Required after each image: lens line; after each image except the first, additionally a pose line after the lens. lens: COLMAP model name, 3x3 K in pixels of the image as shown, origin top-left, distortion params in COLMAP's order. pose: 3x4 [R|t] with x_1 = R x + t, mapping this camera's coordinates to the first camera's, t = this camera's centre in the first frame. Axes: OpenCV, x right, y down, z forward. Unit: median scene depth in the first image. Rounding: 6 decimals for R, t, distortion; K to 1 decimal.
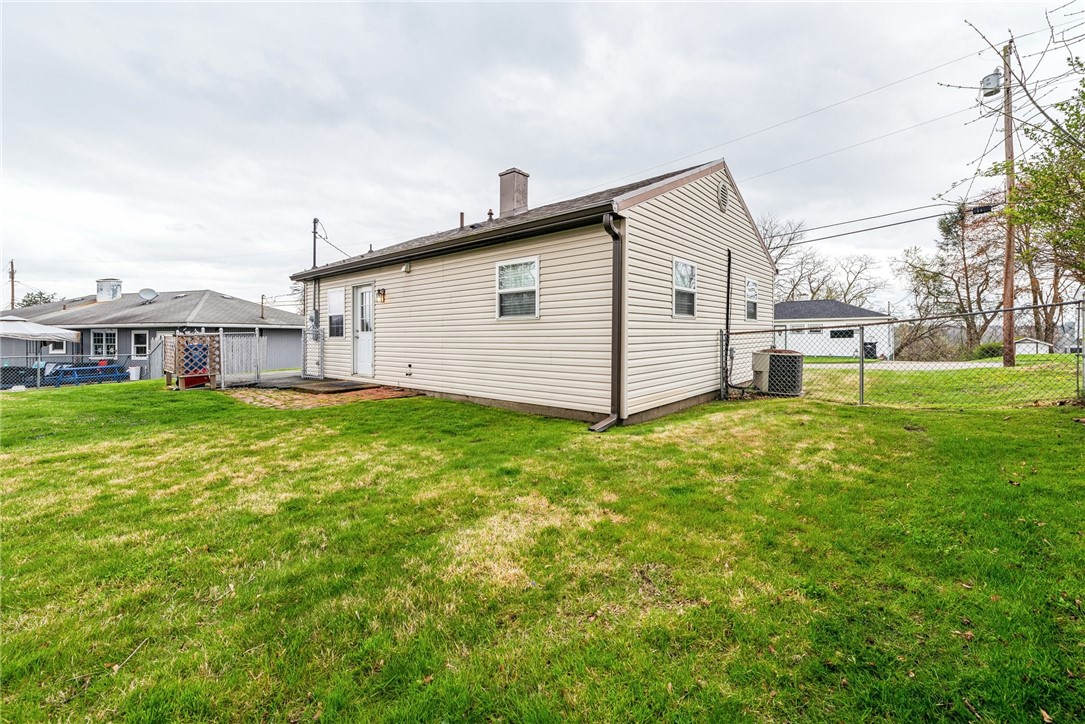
lens RADIAL K [[443.3, 0, 538.8], [0, 443.3, 359.5], [0, 0, 1]] dist [0.001552, 0.000010]
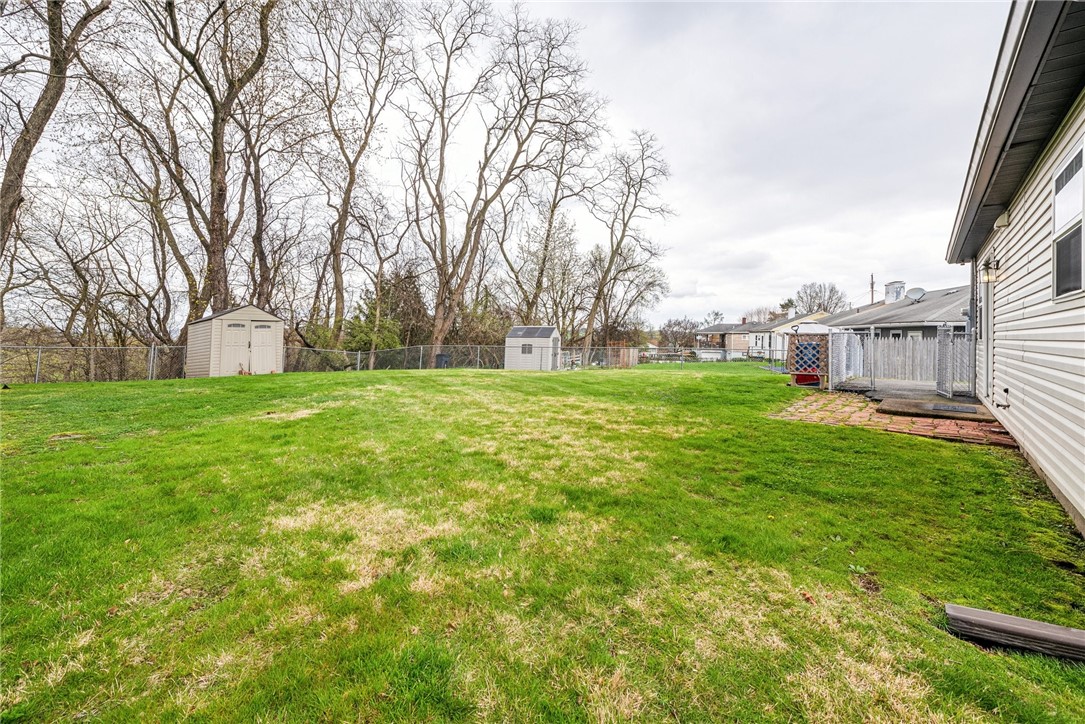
lens RADIAL K [[443.3, 0, 531.6], [0, 443.3, 324.7], [0, 0, 1]] dist [0.001552, 0.000010]
pose [[-0.014937, -0.015082, -0.999775, 0.270364], [-0.063029, 0.997912, -0.014112, -0.022596], [0.997900, 0.062804, -0.015856, 0.381037]]
